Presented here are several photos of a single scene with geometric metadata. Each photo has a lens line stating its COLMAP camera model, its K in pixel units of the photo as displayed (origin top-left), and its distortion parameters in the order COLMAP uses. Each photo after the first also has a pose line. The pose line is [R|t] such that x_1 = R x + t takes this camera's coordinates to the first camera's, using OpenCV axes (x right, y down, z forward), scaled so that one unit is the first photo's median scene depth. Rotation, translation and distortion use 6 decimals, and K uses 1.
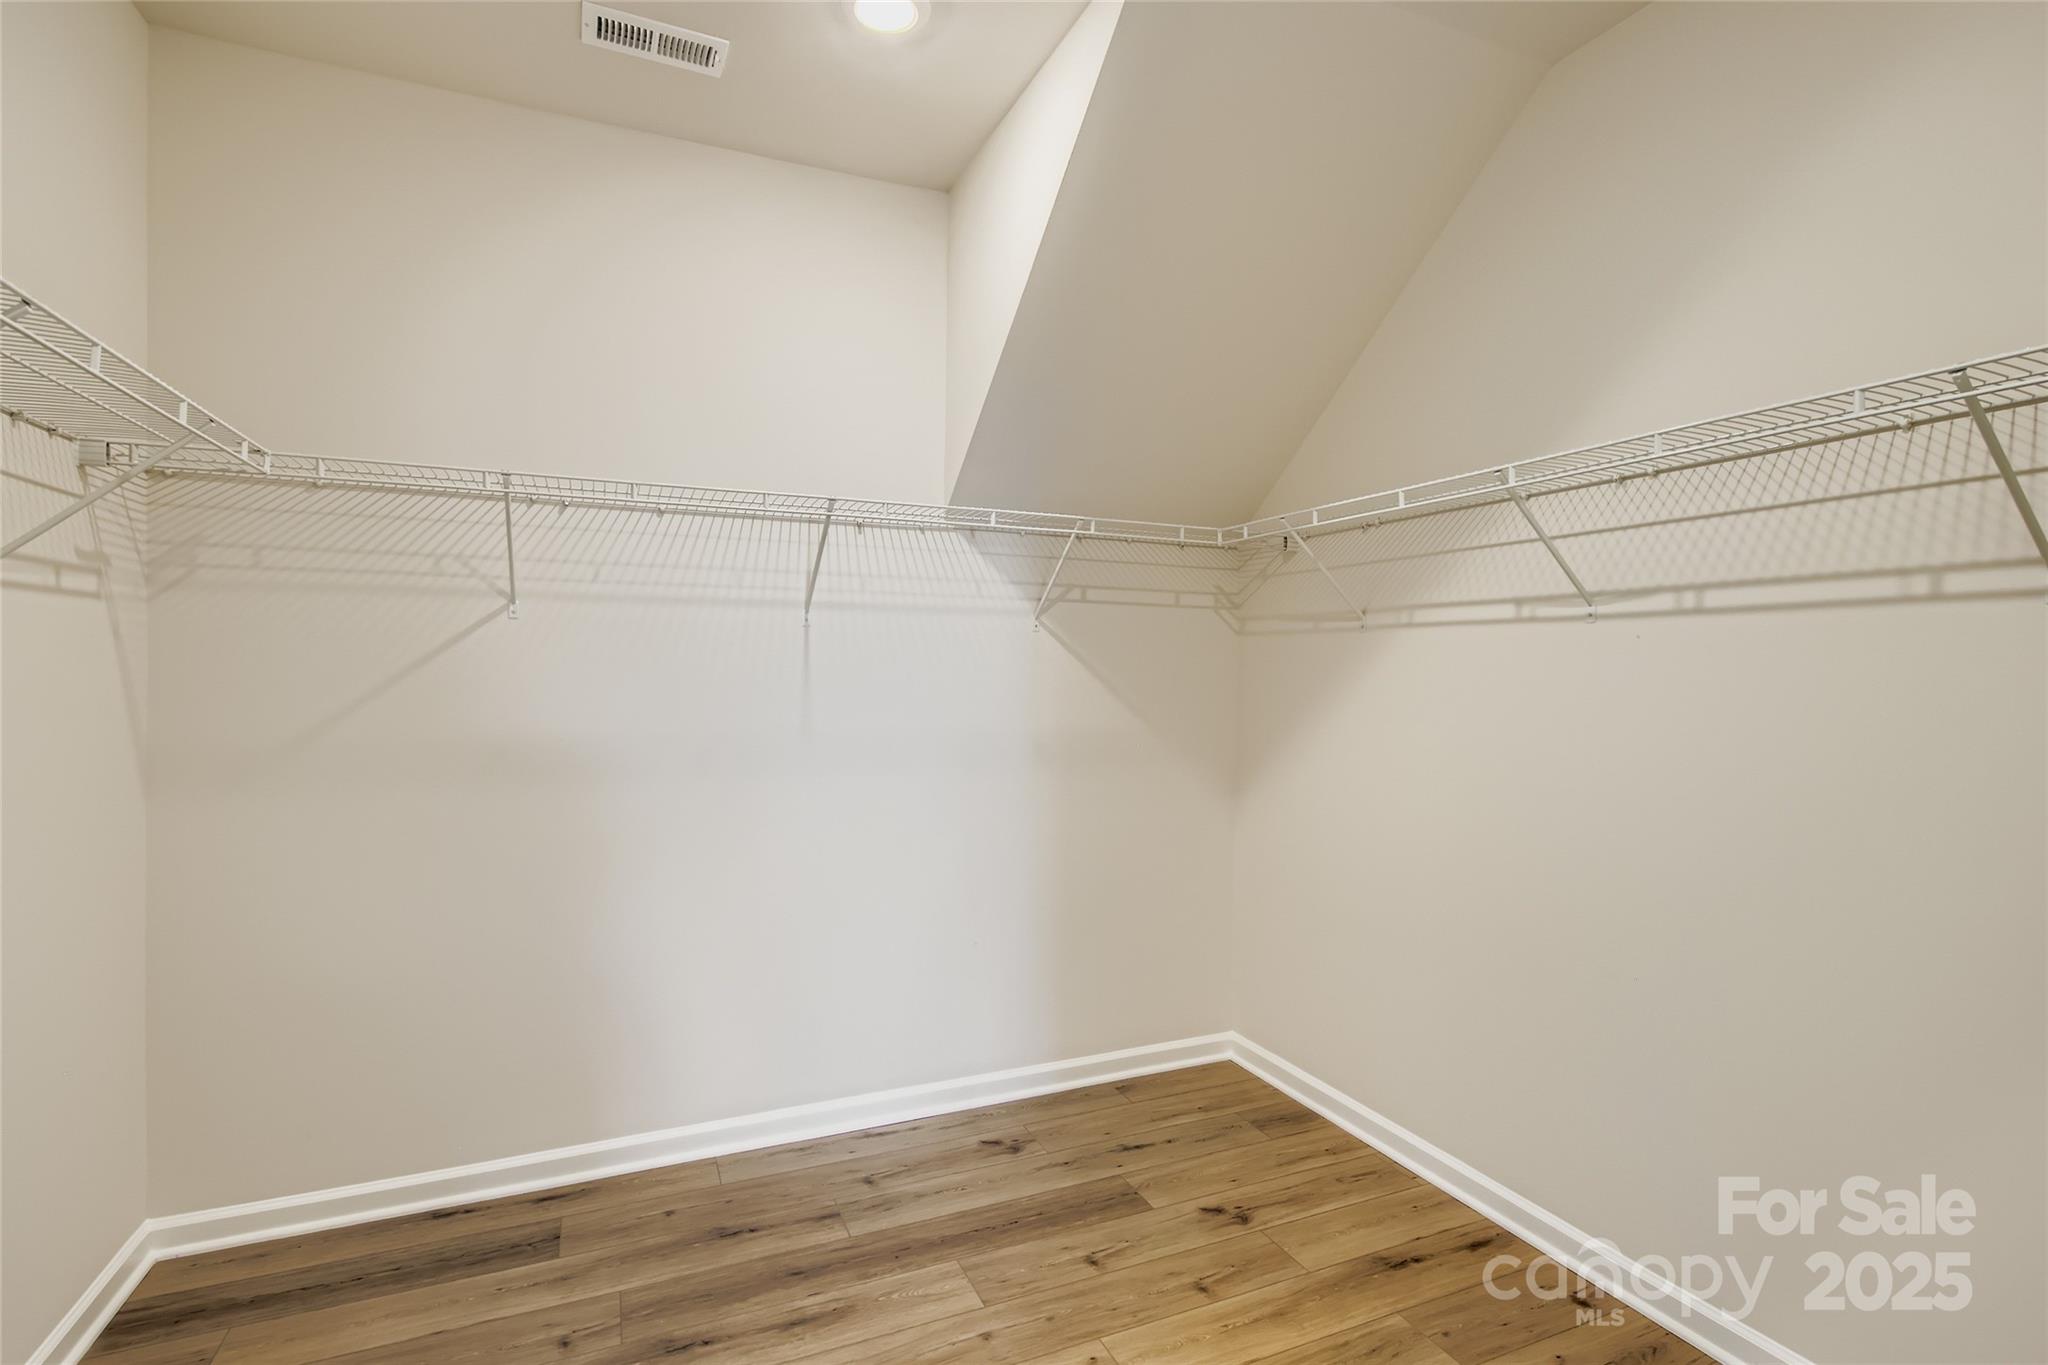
lens RADIAL K [[984.3, 0, 1023.6], [0, 984.3, 675.7], [0, 0, 1]] dist [0.002304, -0.000593]
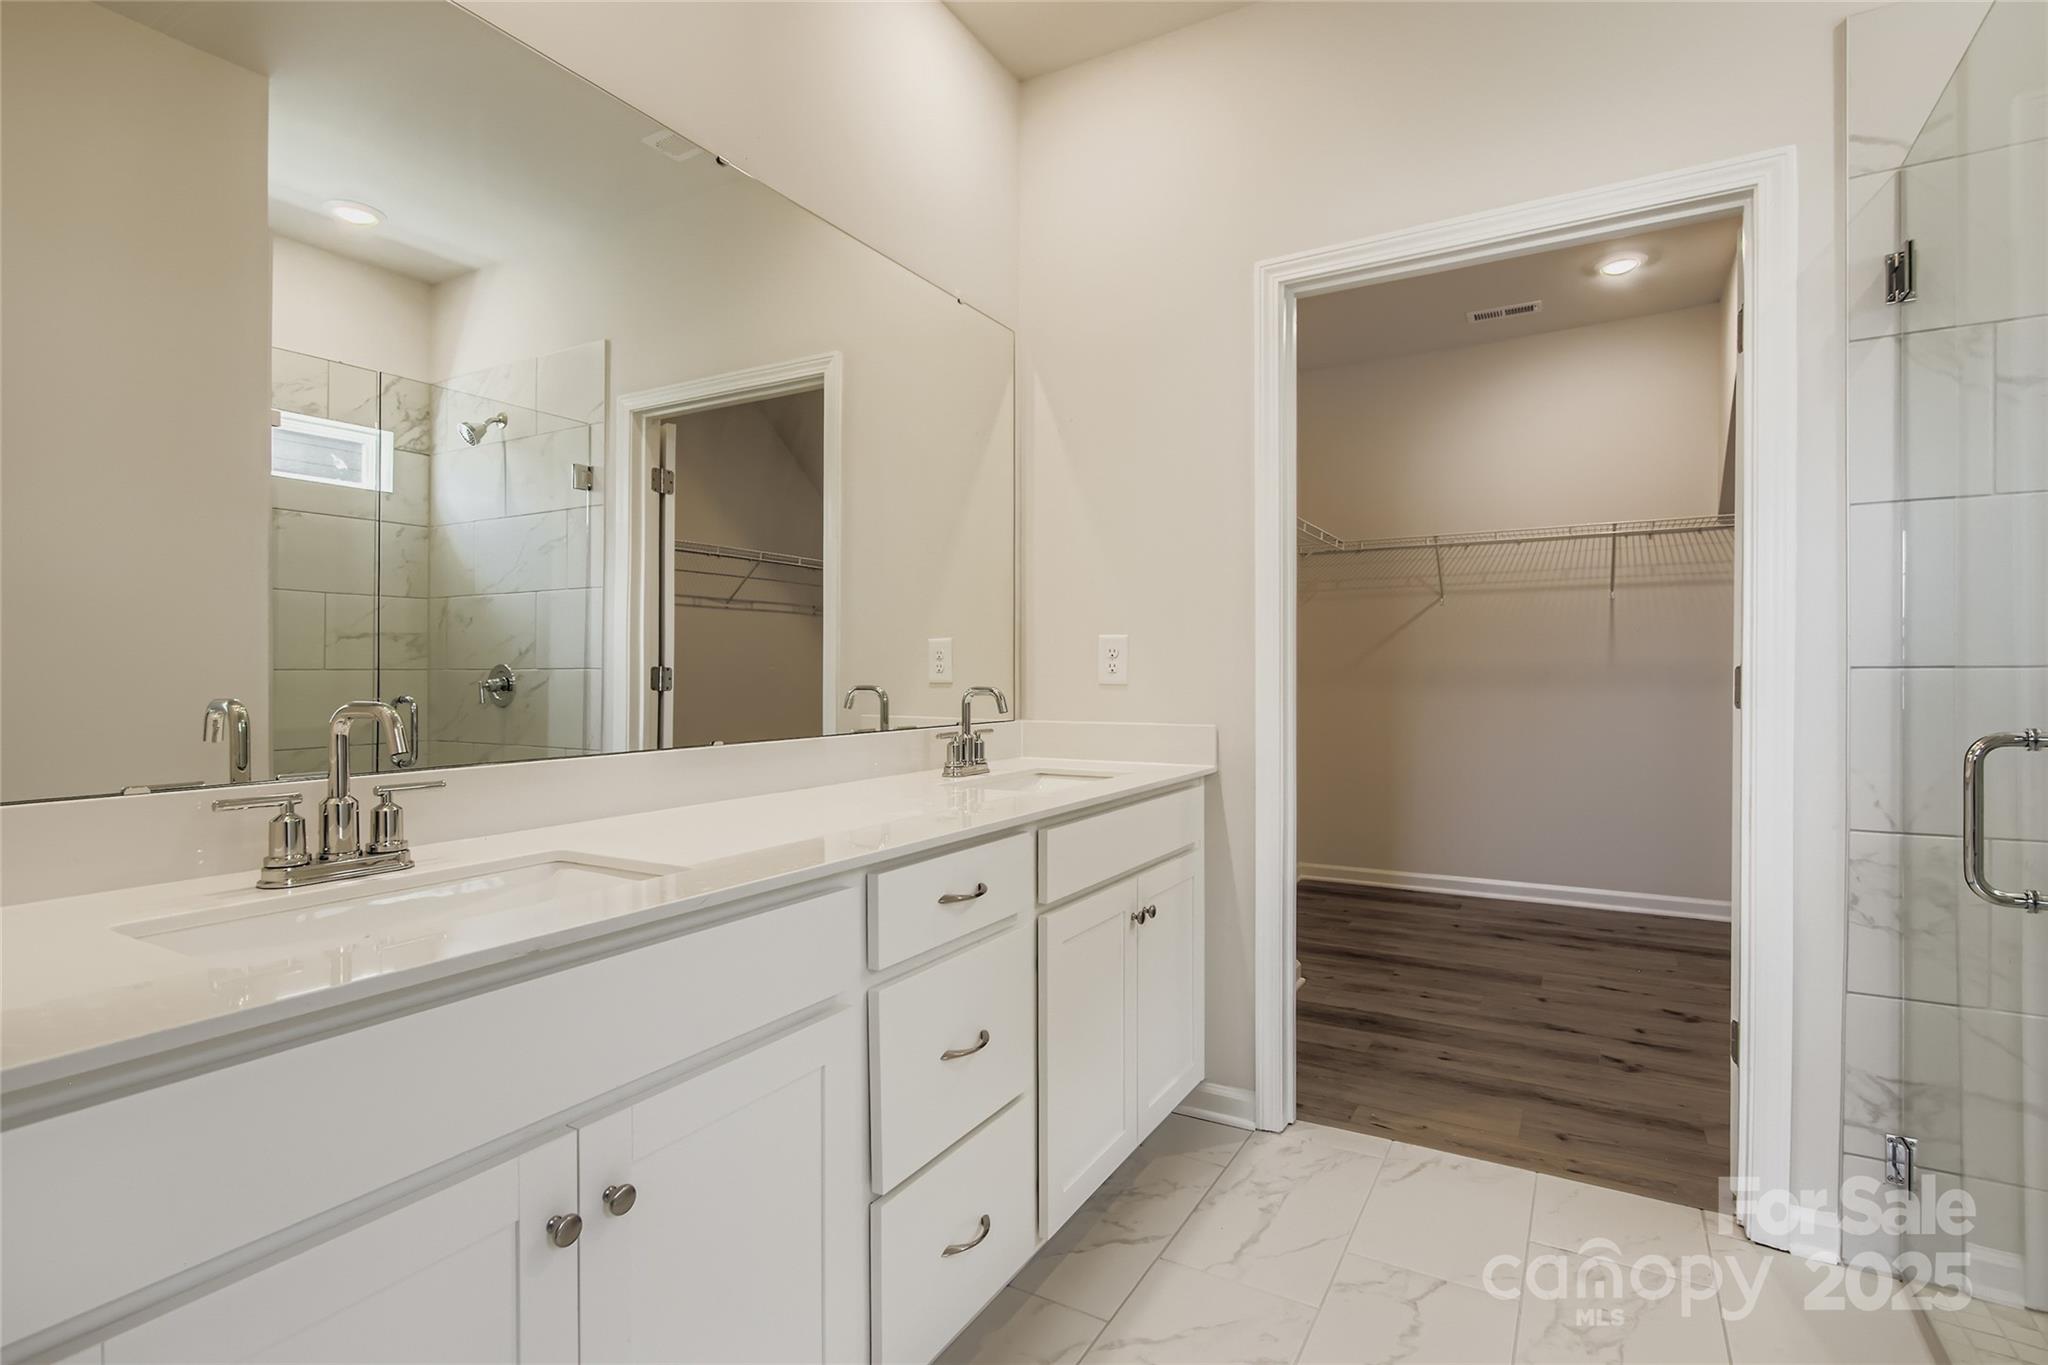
lens RADIAL K [[984.3, 0, 1026.5], [0, 984.3, 677.0], [0, 0, 1]] dist [0.002304, -0.000593]
pose [[0.603555, -0.007261, -0.797288, 0.516952], [0.004474, 0.999974, -0.005720, 0.087921], [0.797309, -0.000115, 0.603572, -0.808349]]
